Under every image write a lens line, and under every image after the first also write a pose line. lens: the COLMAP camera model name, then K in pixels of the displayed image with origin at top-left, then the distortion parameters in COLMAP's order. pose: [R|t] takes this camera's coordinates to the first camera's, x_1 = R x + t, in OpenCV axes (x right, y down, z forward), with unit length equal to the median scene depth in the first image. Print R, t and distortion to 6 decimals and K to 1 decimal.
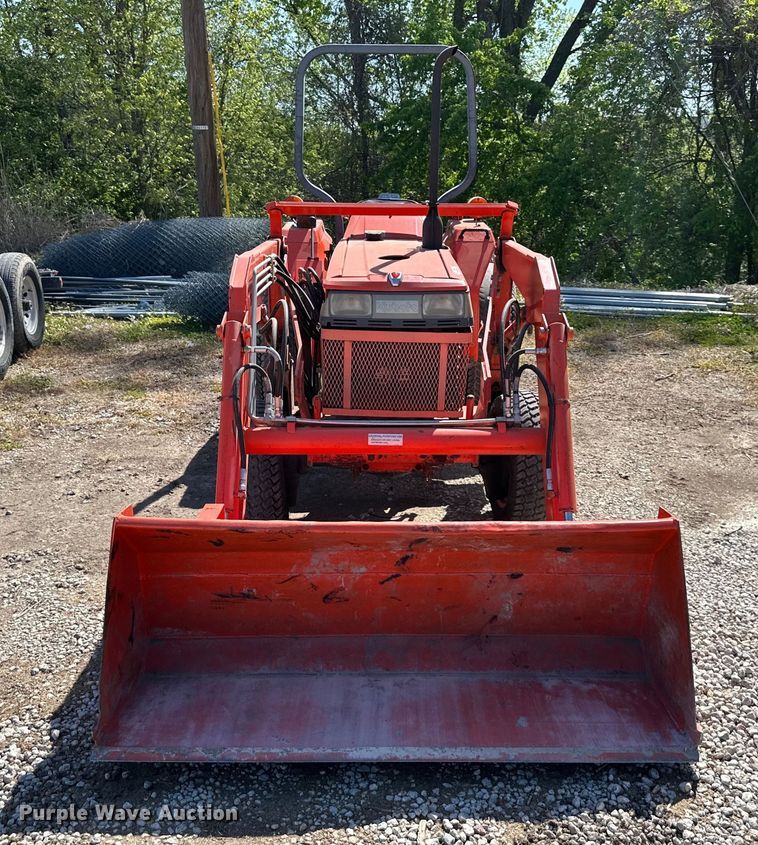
lens RADIAL K [[901.6, 0, 406.0], [0, 901.6, 422.8], [0, 0, 1]] dist [0.195439, -0.376773]
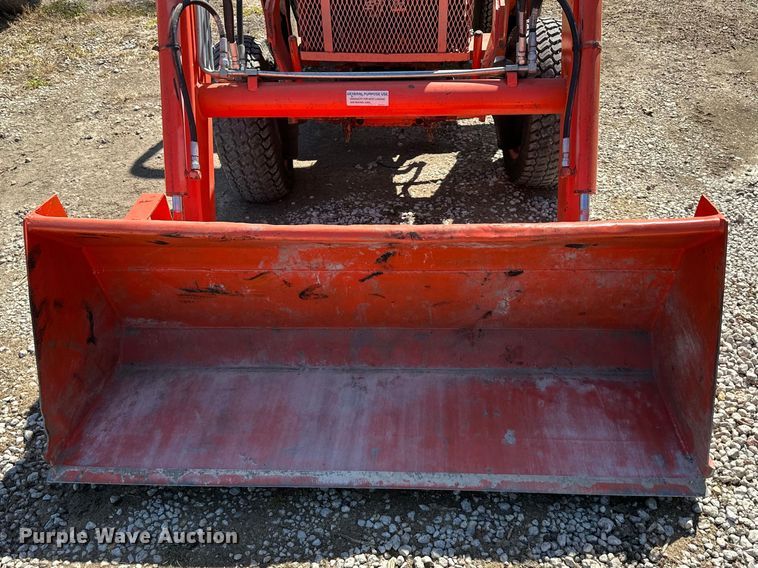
lens RADIAL K [[675.1, 0, 402.8], [0, 675.1, 351.2], [0, 0, 1]] dist [0.153719, -0.299626]
pose [[0.997652, 0.011503, -0.067514, 0.059696], [0.018359, 0.904799, 0.425444, -0.042494], [0.065981, -0.425684, 0.902463, 0.381928]]
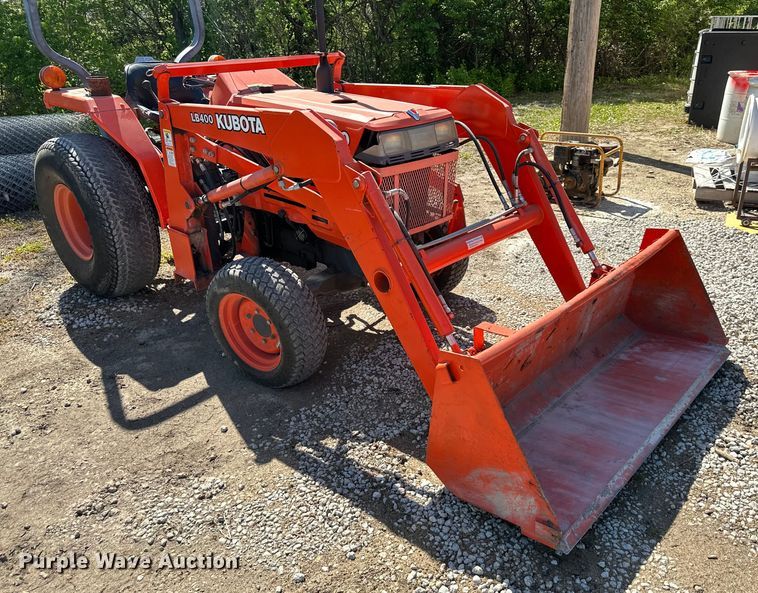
lens RADIAL K [[597.4, 0, 424.7], [0, 597.4, 317.9], [0, 0, 1]] dist [0.077954, -0.129268]
pose [[0.662873, -0.345218, 0.664397, -0.734021], [0.242978, 0.938522, 0.245232, -0.115137], [-0.708210, -0.001124, 0.706001, 0.515077]]
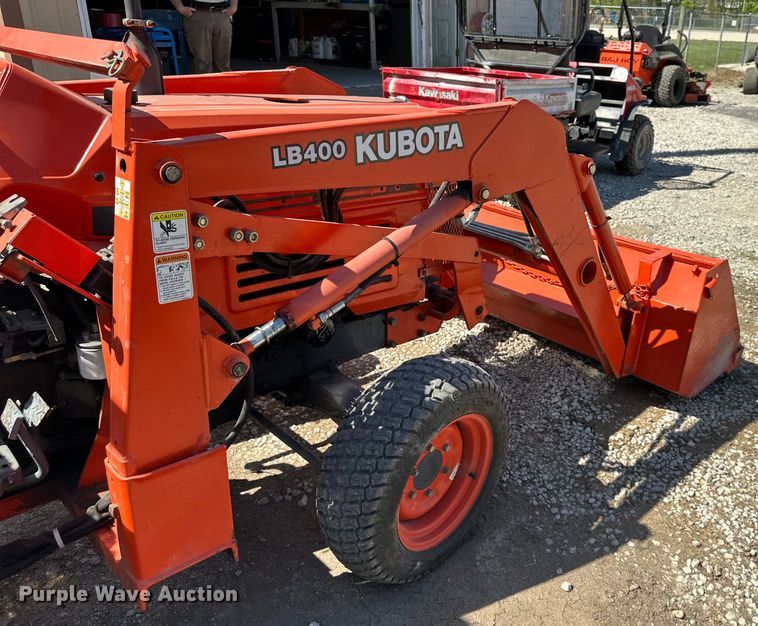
lens RADIAL K [[678.6, 0, 476.6], [0, 678.6, 314.5], [0, 0, 1]] dist [0.128706, -0.212788]
pose [[-0.698769, -0.304243, 0.647424, -0.682718], [0.174285, 0.805369, 0.566574, -0.433448], [-0.693791, 0.508741, -0.509742, 1.669014]]
